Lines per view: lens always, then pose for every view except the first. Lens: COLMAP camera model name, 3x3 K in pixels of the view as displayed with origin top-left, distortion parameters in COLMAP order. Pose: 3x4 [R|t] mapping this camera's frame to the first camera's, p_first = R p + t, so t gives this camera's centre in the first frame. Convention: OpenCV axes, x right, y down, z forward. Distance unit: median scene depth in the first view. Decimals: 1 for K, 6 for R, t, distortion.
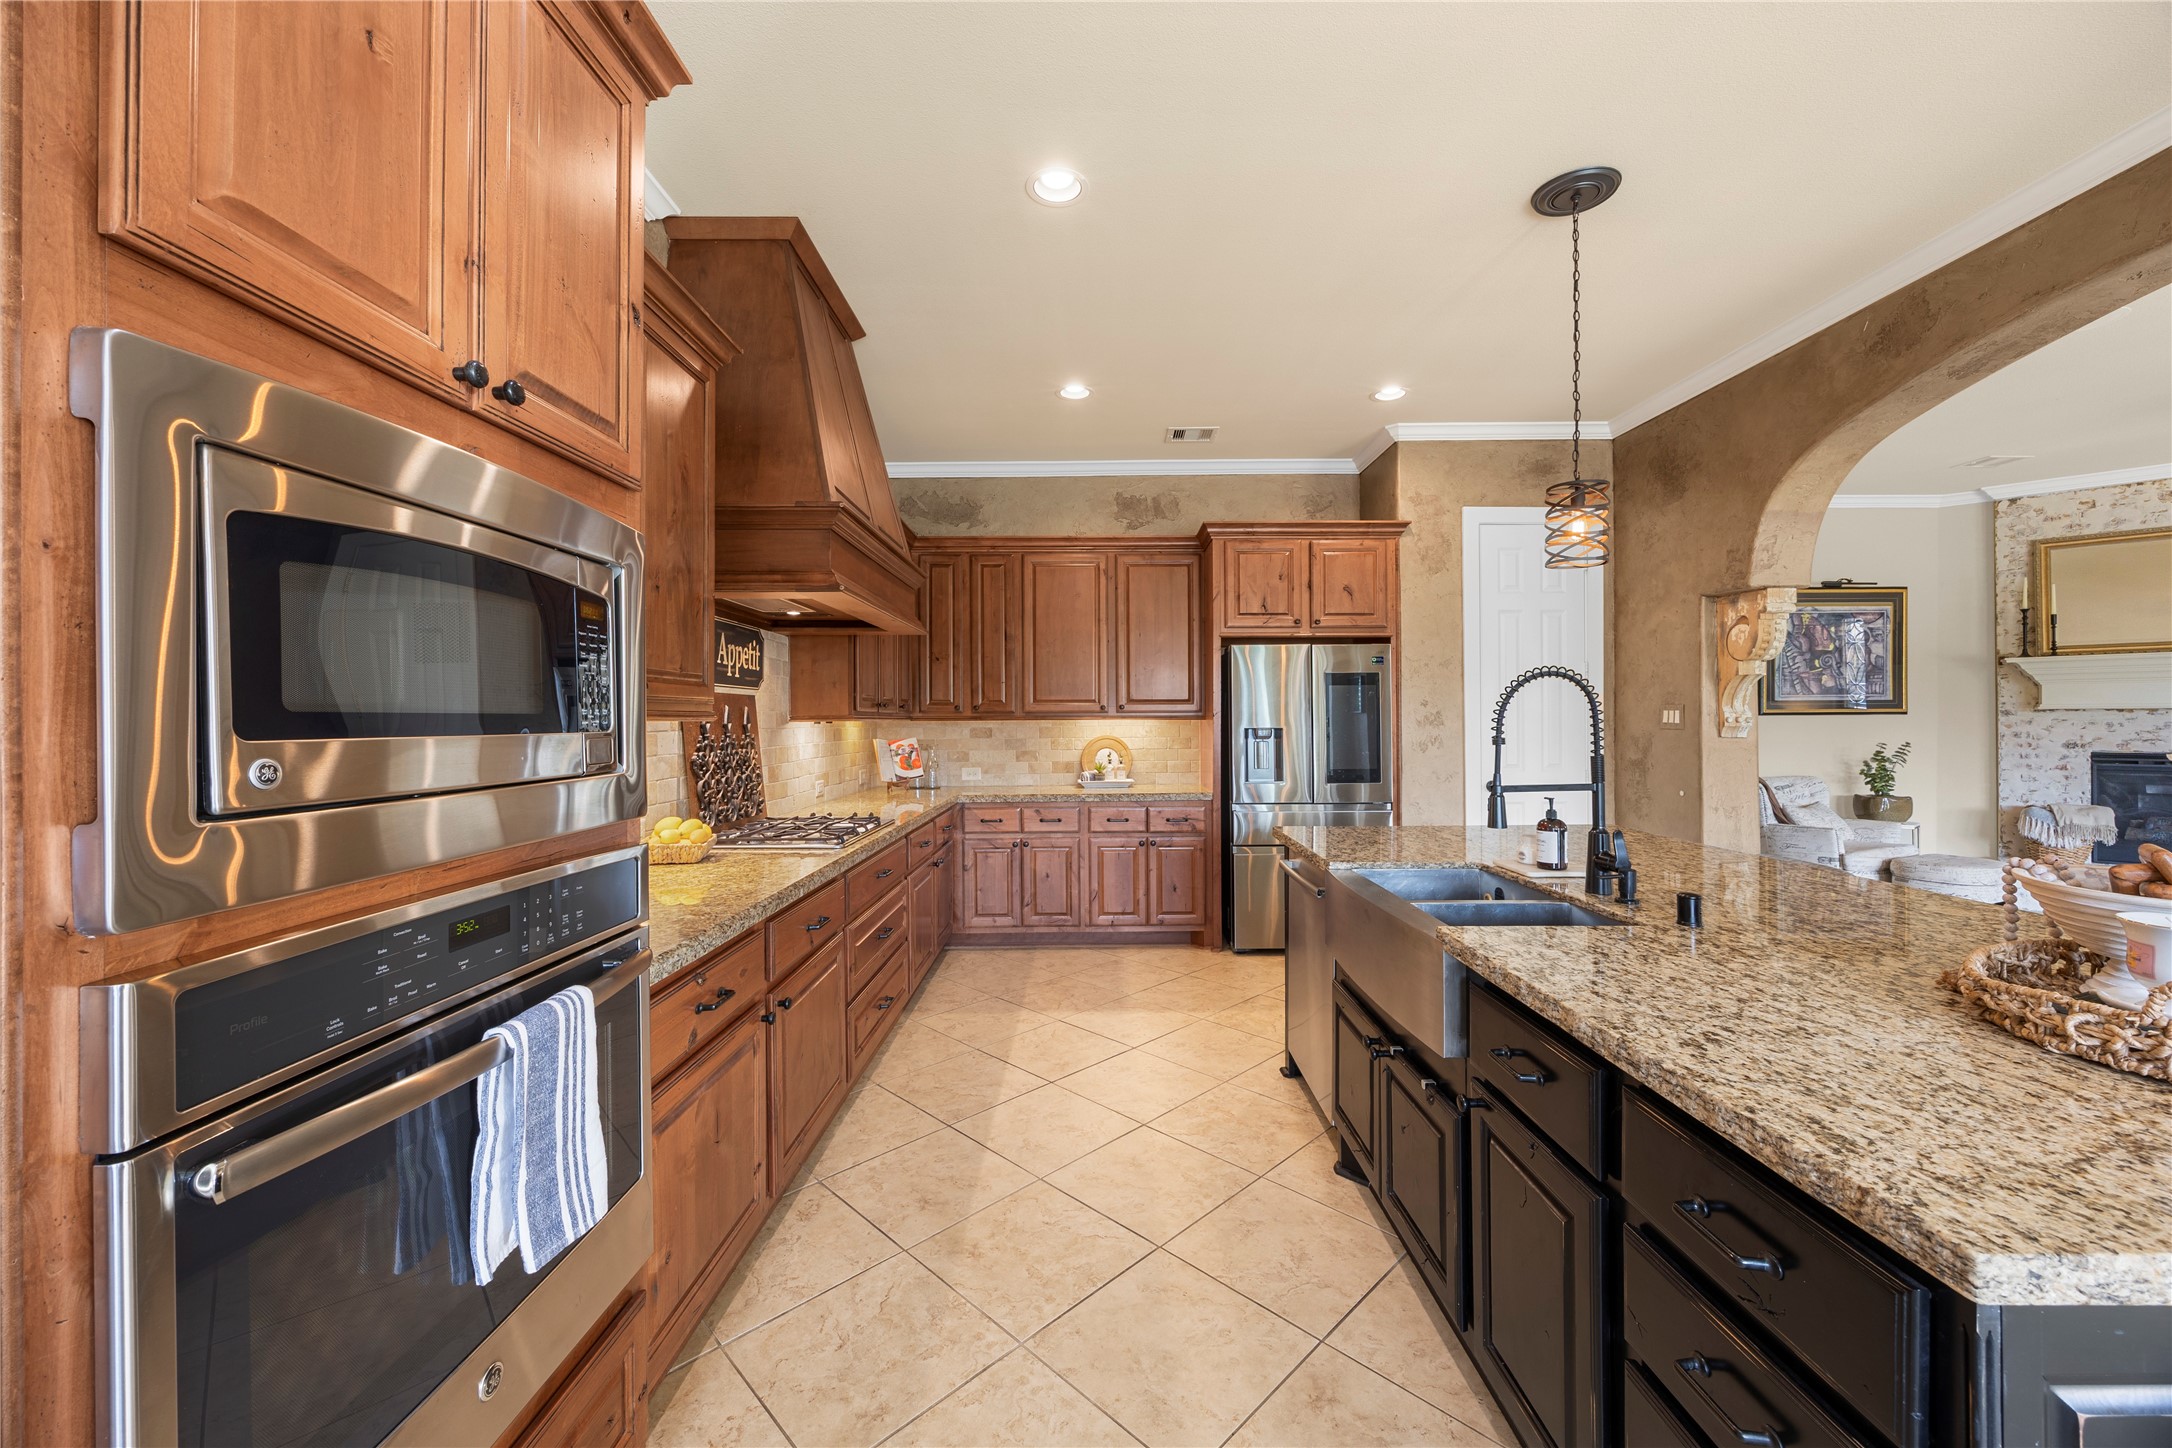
lens RADIAL K [[838.2, 0, 1086.3], [0, 838.2, 717.2], [0, 0, 1]] dist [-0.002758, -0.000343]
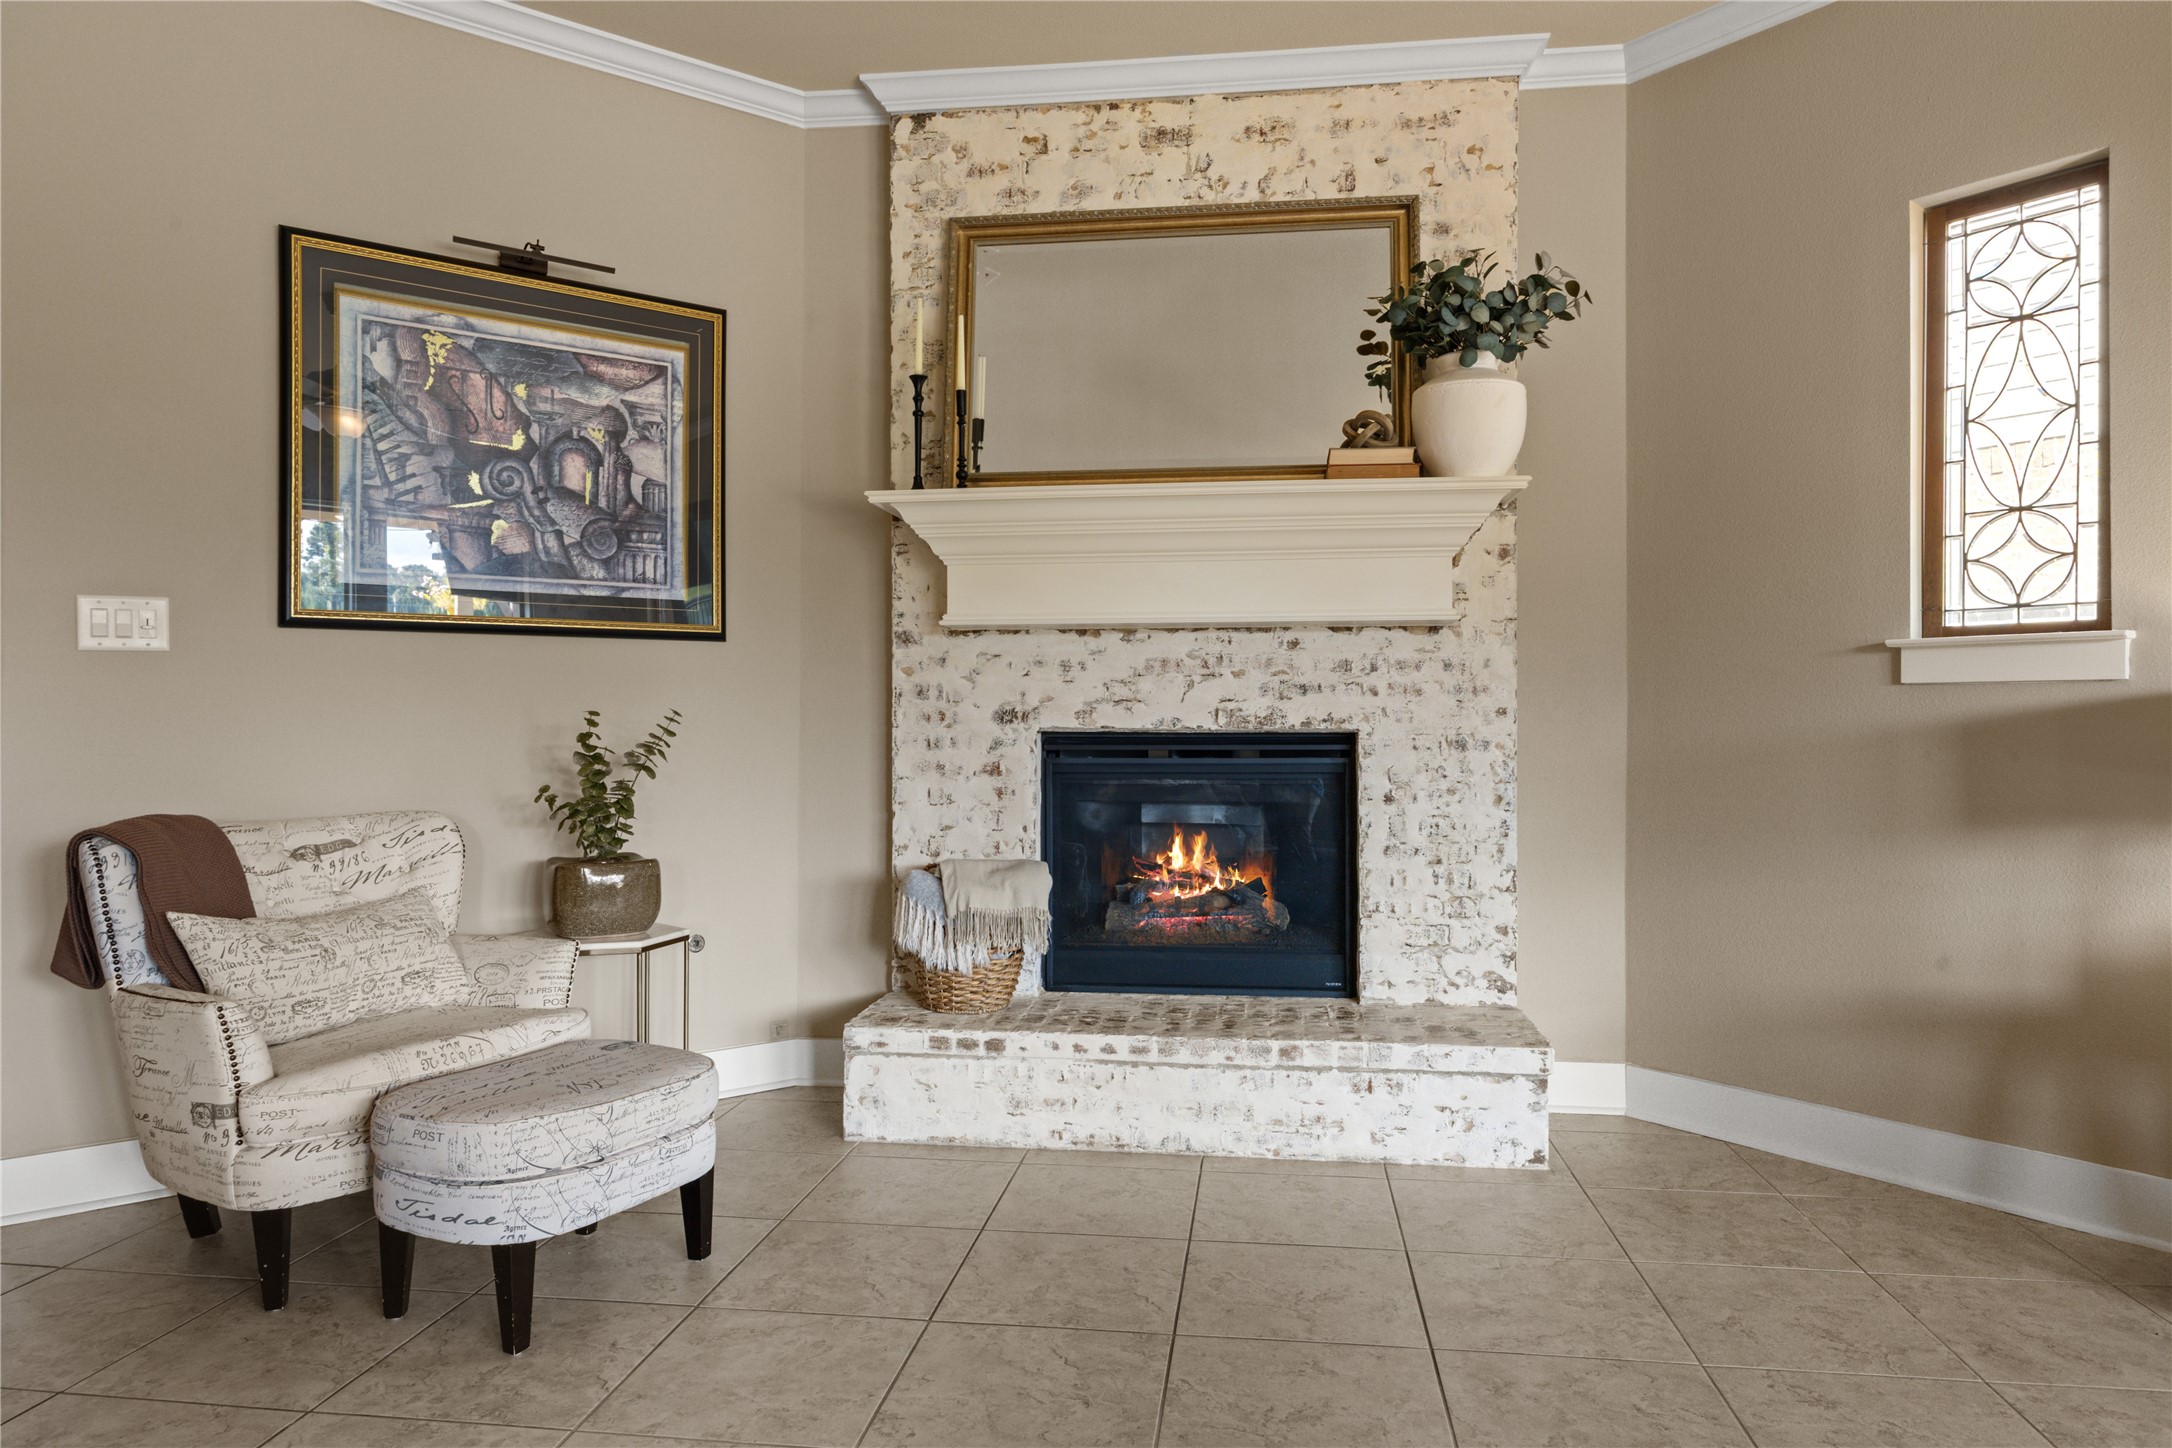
lens RADIAL K [[1385.5, 0, 1093.3], [0, 1385.5, 716.3], [0, 0, 1]] dist [-0.003051, -0.000253]
pose [[0.790812, 0.003621, 0.612048, 0.761600], [-0.003331, 0.999993, -0.001612, 0.033767], [-0.612050, -0.000764, 0.790819, 0.409564]]
